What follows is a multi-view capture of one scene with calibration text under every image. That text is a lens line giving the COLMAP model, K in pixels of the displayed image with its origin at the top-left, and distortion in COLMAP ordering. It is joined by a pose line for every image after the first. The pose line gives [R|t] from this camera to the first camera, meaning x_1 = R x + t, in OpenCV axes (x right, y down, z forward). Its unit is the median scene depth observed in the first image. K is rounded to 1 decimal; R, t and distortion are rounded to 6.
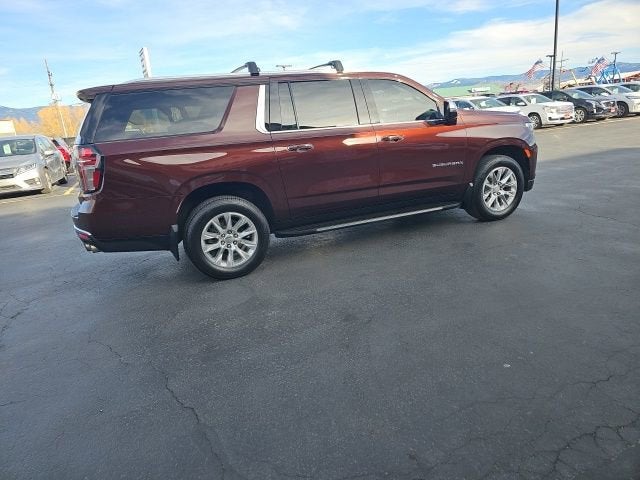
lens RADIAL K [[418.2, 0, 312.3], [0, 418.2, 237.9], [0, 0, 1]] dist [0.058098, -0.041549]
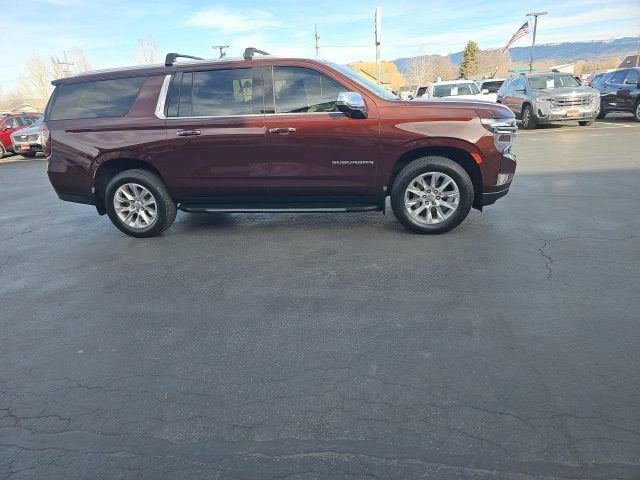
lens RADIAL K [[418.2, 0, 319.8], [0, 418.2, 242.1], [0, 0, 1]] dist [0.058098, -0.041549]
pose [[0.844327, 0.202858, -0.495943, 0.796422], [-0.152425, 0.978257, 0.140643, -0.131438], [0.513691, -0.043155, 0.856889, 0.189881]]
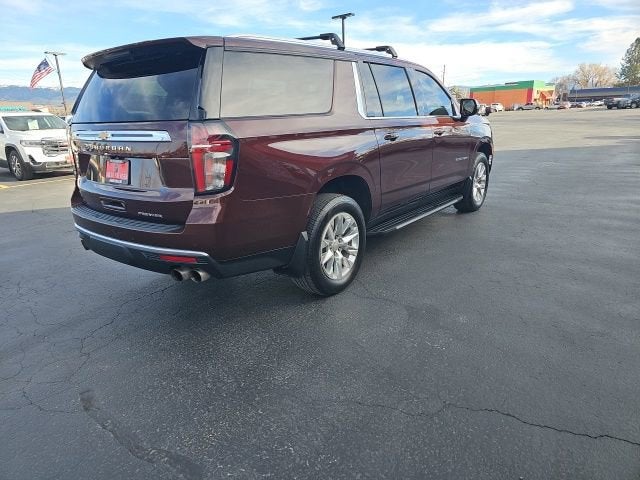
lens RADIAL K [[418.2, 0, 311.9], [0, 418.2, 245.6], [0, 0, 1]] dist [0.058098, -0.041549]
pose [[0.874201, -0.093025, 0.476569, -0.571393], [0.093536, 0.995357, 0.022712, -0.017991], [-0.476469, 0.024721, 0.878843, 0.268429]]
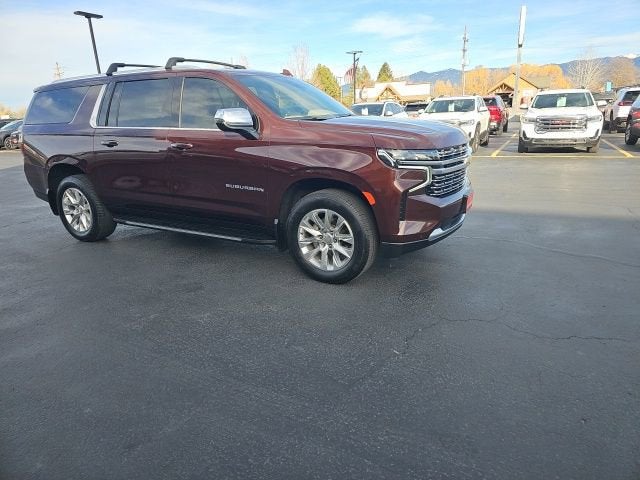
lens RADIAL K [[418.2, 0, 325.2], [0, 418.2, 236.2], [0, 0, 1]] dist [0.058098, -0.041549]
pose [[0.627330, 0.283957, -0.725138, 1.082311], [-0.225965, 0.957465, 0.179447, -0.281376], [0.745249, 0.051284, 0.664811, 0.632614]]
